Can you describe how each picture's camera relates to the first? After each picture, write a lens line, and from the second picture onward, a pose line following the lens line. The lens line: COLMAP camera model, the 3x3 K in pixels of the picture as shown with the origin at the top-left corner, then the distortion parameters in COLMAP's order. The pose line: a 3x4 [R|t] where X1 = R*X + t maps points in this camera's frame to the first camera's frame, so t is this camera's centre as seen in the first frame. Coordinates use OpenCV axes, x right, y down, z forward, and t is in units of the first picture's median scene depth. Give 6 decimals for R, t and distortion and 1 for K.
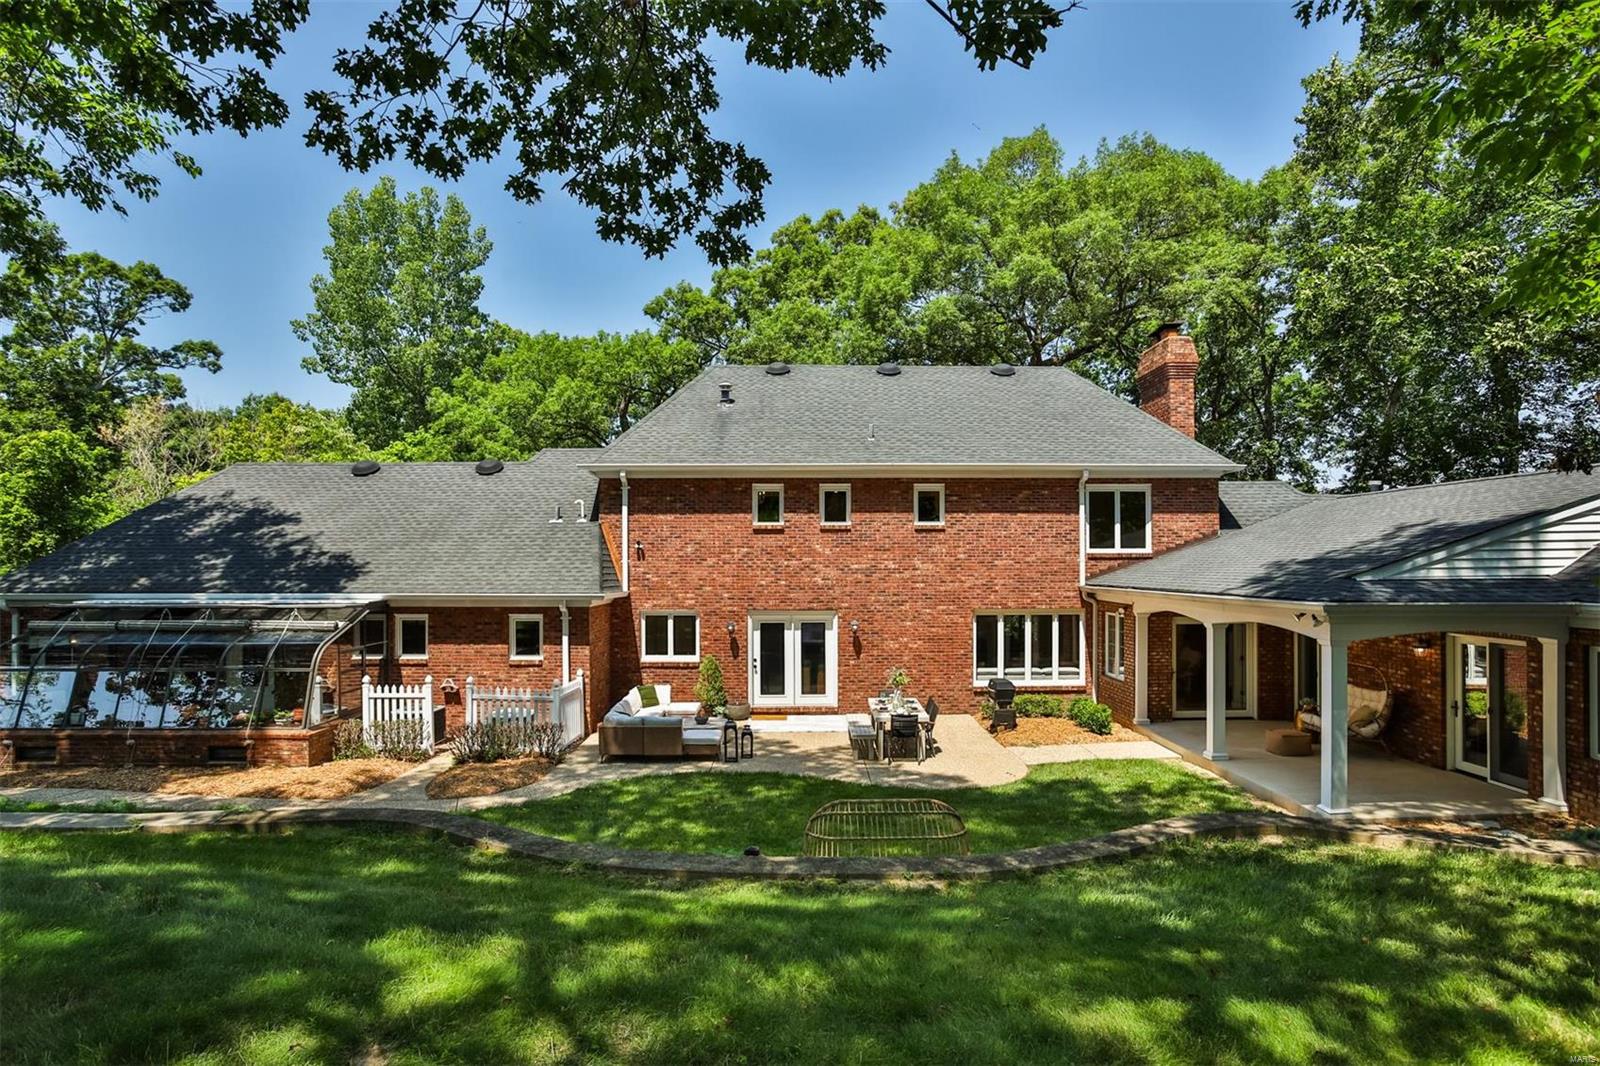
lens RADIAL K [[845.7, 0, 805.3], [0, 845.7, 547.6], [0, 0, 1]] dist [-0.053074, 0.036973]
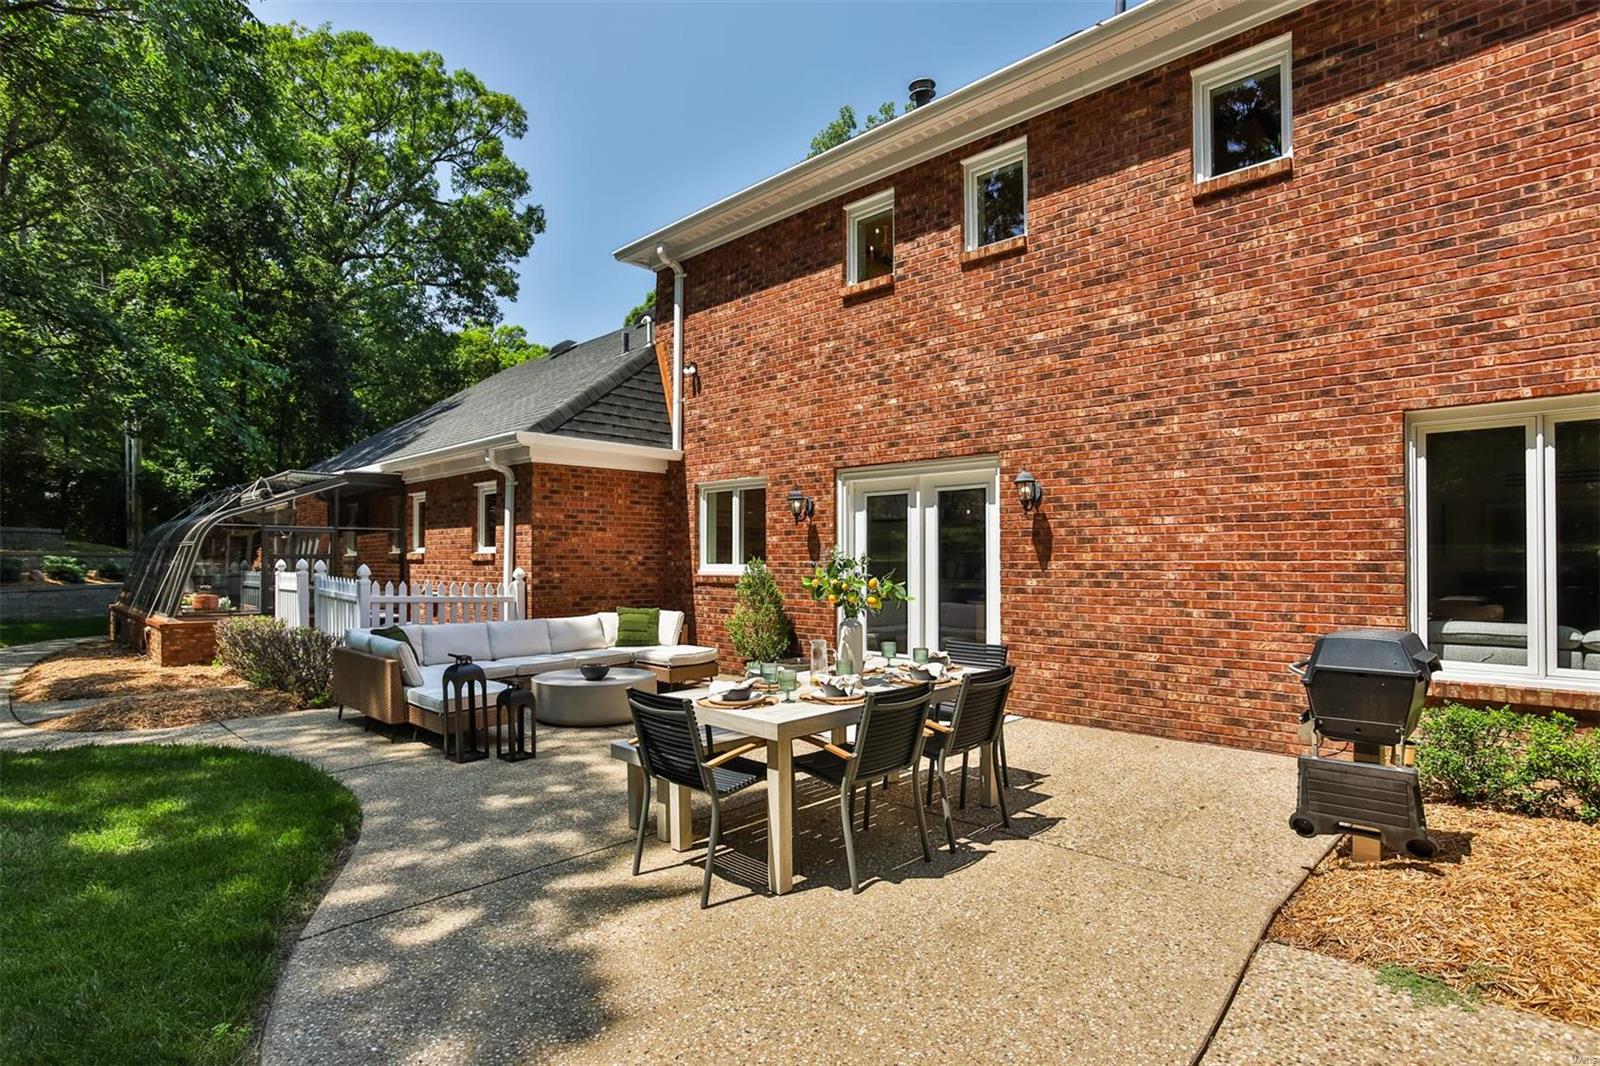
lens RADIAL K [[845.7, 0, 805.3], [0, 845.7, 547.6], [0, 0, 1]] dist [-0.053074, 0.036973]
pose [[0.692345, -0.010011, -0.721497, 0.263194], [0.006772, 0.999950, -0.007377, 0.121289], [0.721535, 0.000221, 0.692378, 0.654088]]
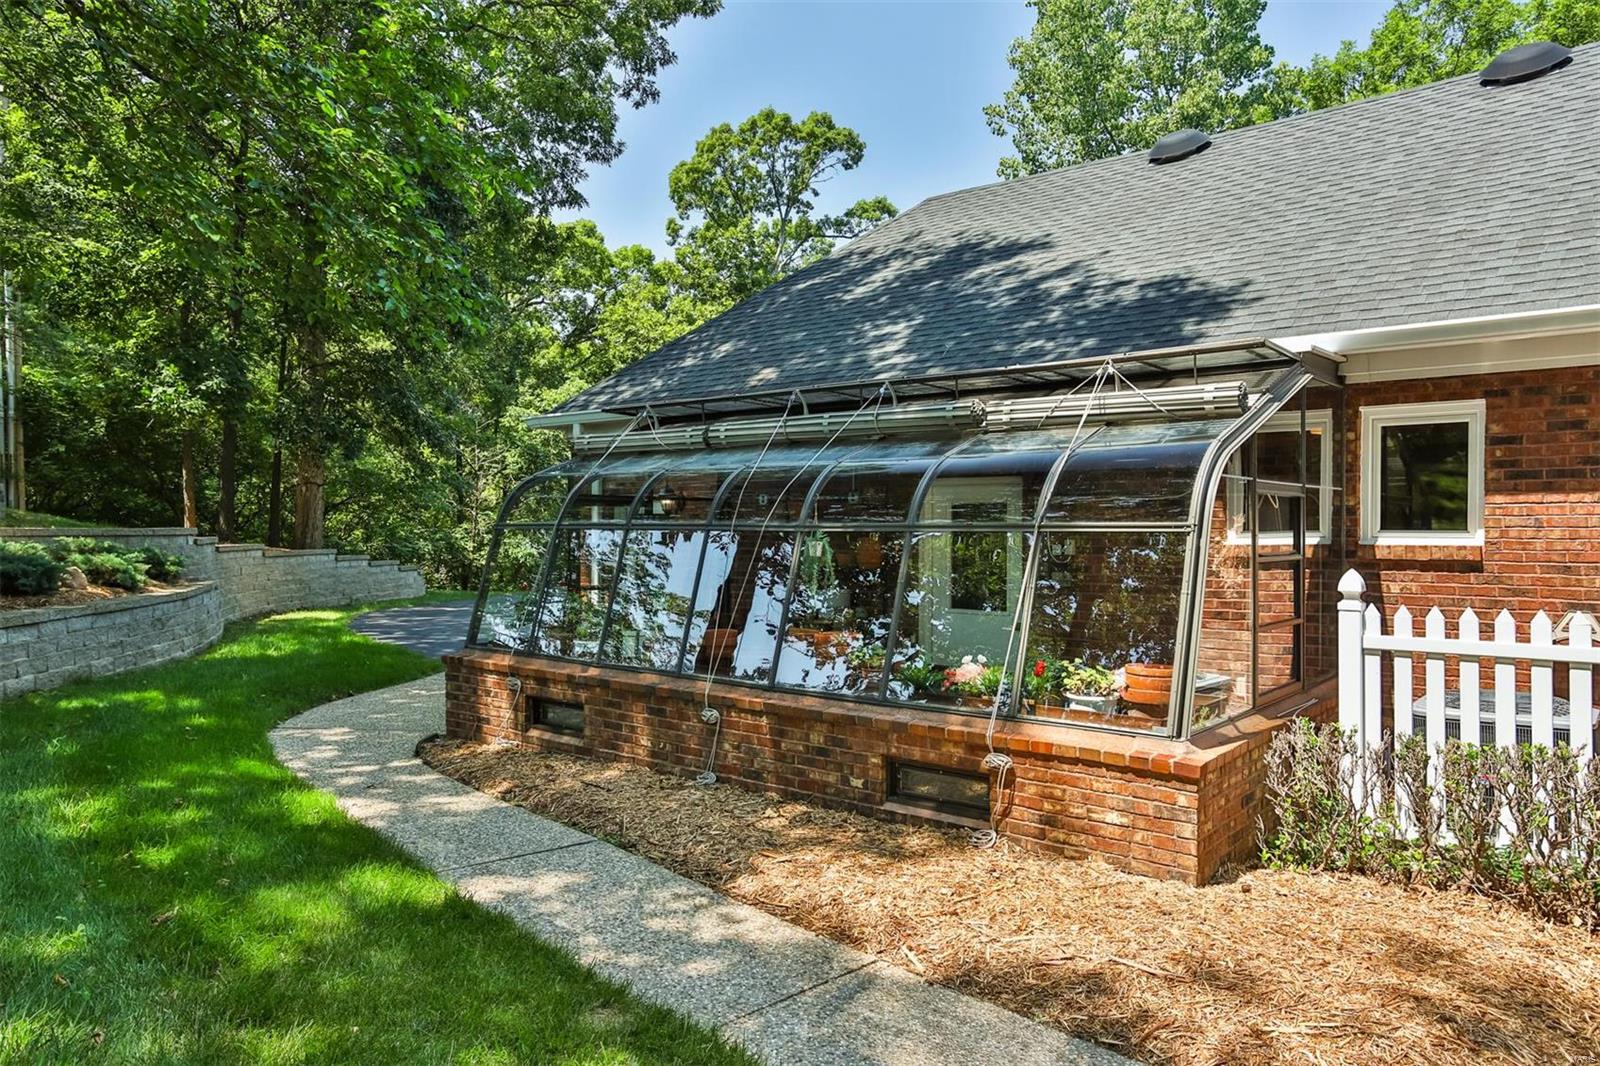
lens RADIAL K [[1023.3, 0, 807.9], [0, 1023.3, 530.7], [0, 0, 1]] dist [-0.001954, -0.000353]
pose [[0.766085, 0.003654, -0.642729, -0.358487], [0.003455, 0.999946, 0.009803, 0.109954], [0.642730, -0.009731, 0.766031, 0.502779]]
